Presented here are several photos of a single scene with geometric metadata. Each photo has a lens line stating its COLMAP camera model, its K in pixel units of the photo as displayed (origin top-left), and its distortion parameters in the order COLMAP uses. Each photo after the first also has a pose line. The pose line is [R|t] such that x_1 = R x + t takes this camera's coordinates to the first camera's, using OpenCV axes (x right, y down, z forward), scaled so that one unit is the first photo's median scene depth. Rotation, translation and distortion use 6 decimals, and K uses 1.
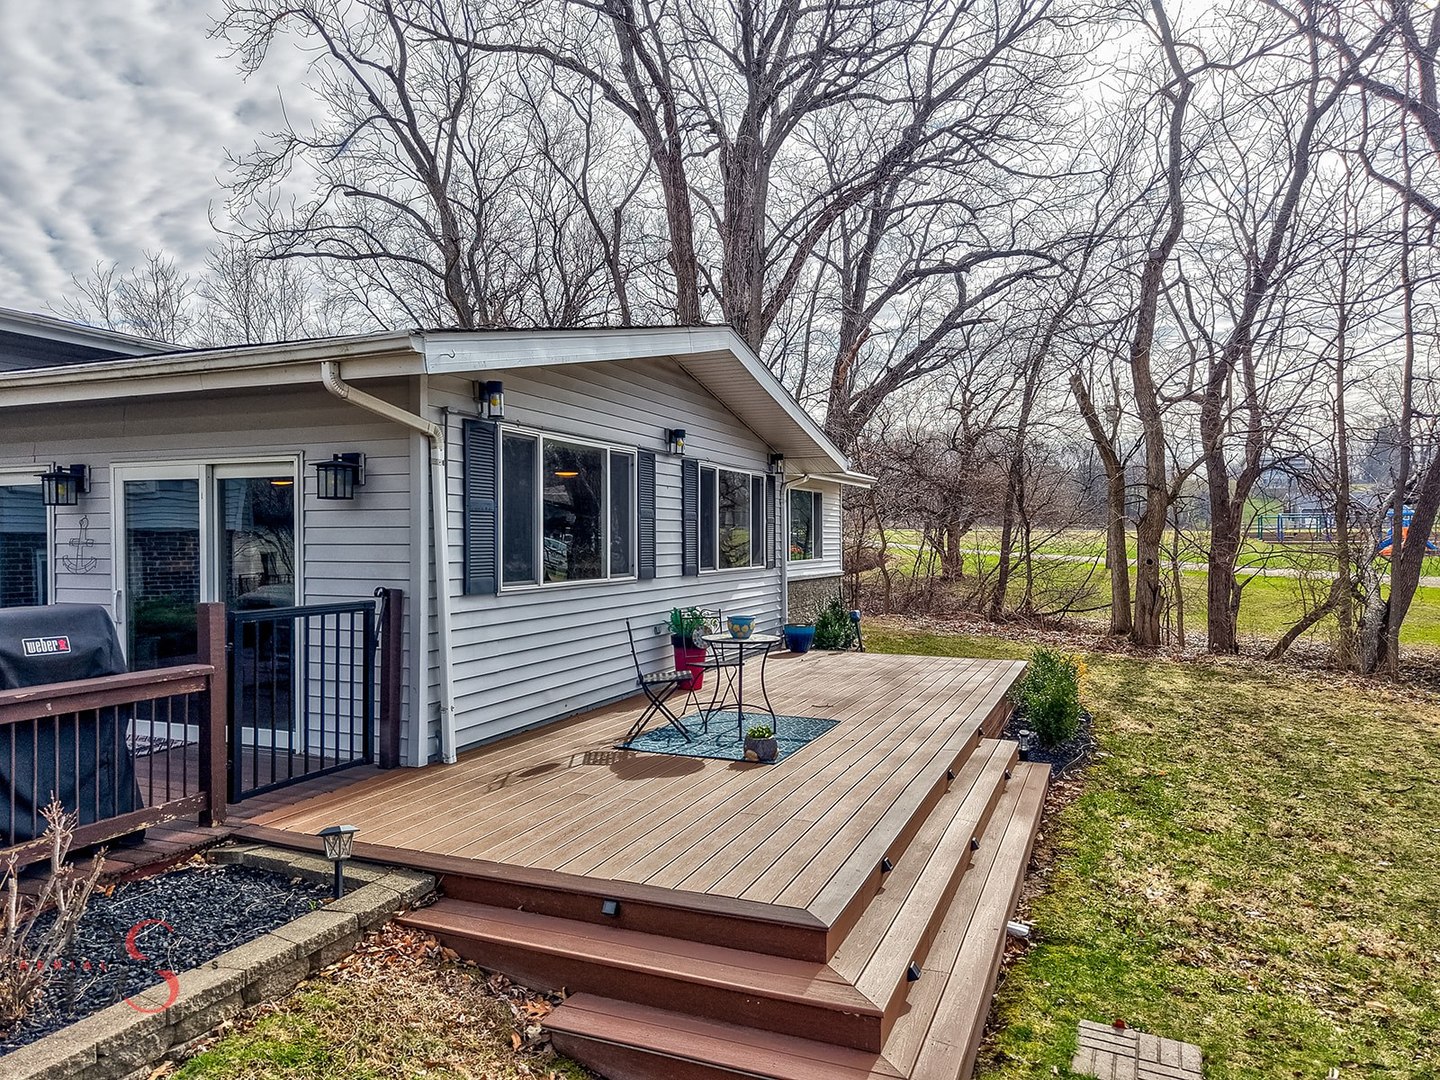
lens RADIAL K [[964.5, 0, 714.6], [0, 964.5, 542.2], [0, 0, 1]] dist [0.036306, -0.025895]
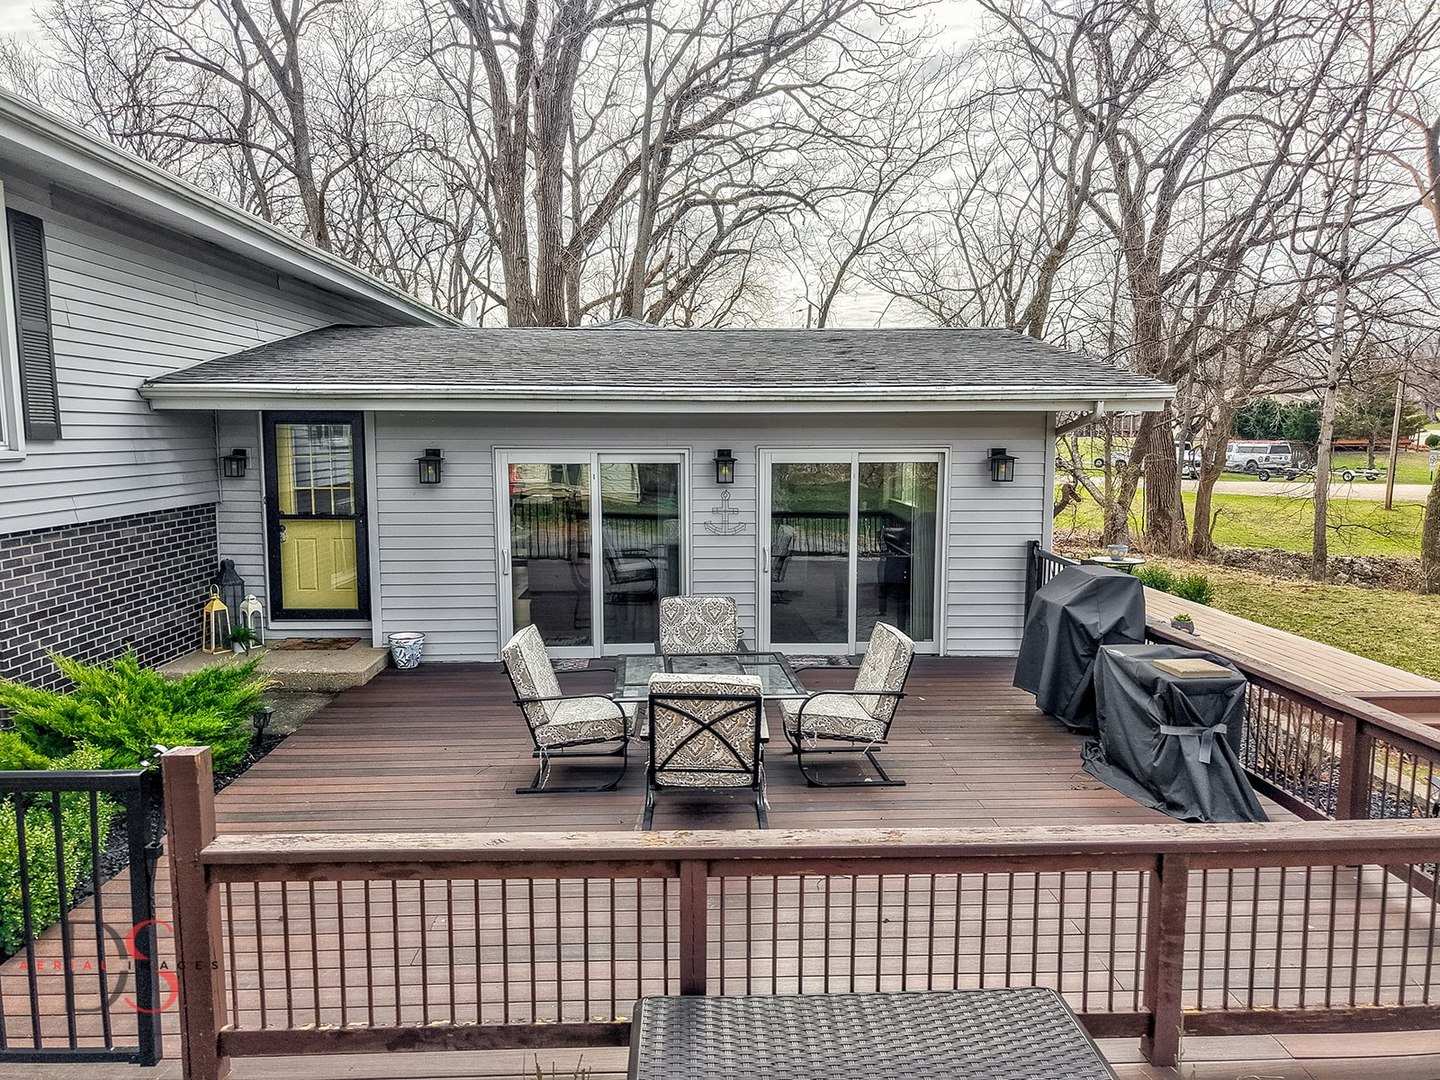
lens RADIAL K [[964.5, 0, 715.0], [0, 964.5, 534.6], [0, 0, 1]] dist [0.036306, -0.025895]
pose [[0.909369, -0.041629, 0.413902, -0.366191], [-0.000669, 0.994833, 0.101527, -0.029340], [-0.415990, -0.092602, 0.904642, -0.033466]]
